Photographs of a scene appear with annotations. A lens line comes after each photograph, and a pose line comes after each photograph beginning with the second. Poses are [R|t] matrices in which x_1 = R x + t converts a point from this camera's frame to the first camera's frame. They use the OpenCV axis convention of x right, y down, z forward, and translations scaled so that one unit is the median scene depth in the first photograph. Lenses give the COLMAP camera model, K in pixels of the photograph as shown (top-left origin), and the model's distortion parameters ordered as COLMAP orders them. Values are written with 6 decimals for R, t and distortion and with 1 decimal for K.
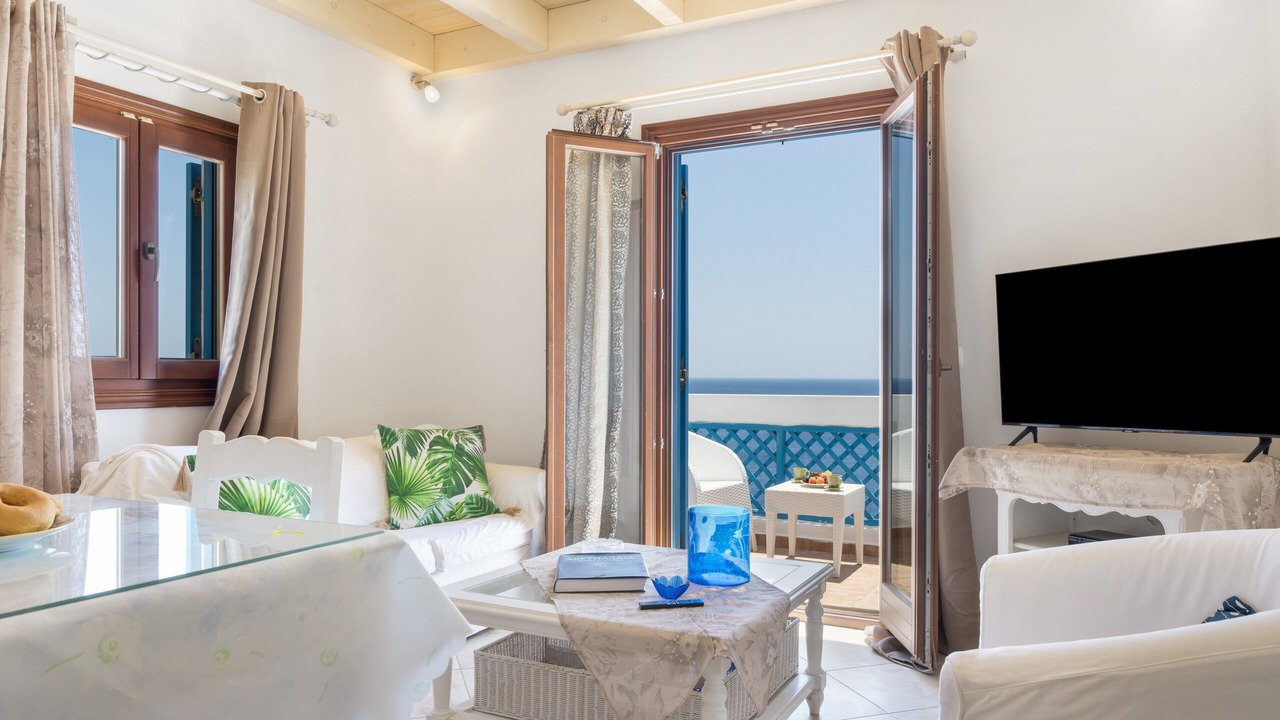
lens RADIAL K [[864.7, 0, 640.0], [0, 864.7, 366.0], [0, 0, 1]] dist [-0.007018, -0.000935]
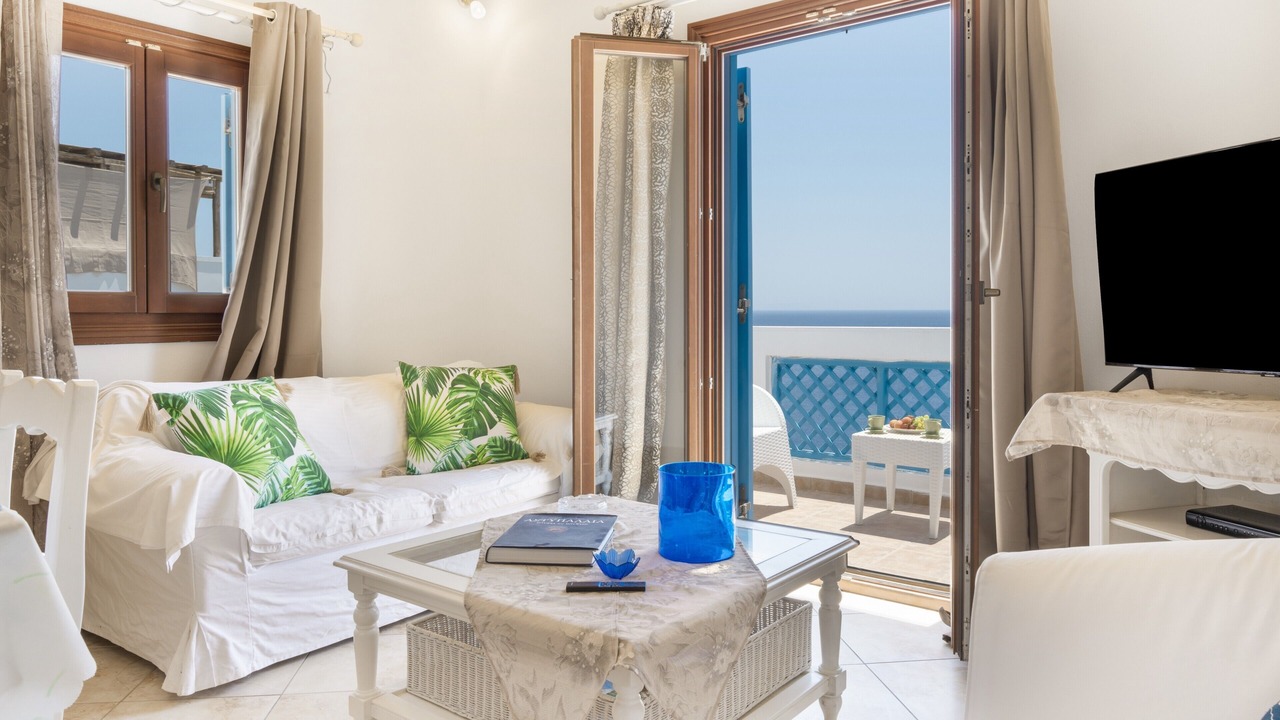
lens RADIAL K [[863.0, 0, 641.5], [0, 863.0, 312.9], [0, 0, 1]] dist [-0.009698, 0.004137]
pose [[0.981708, -0.005751, -0.190308, 0.152377], [0.008711, 0.999854, 0.014722, 0.005084], [0.190196, -0.016110, 0.981614, 0.148001]]
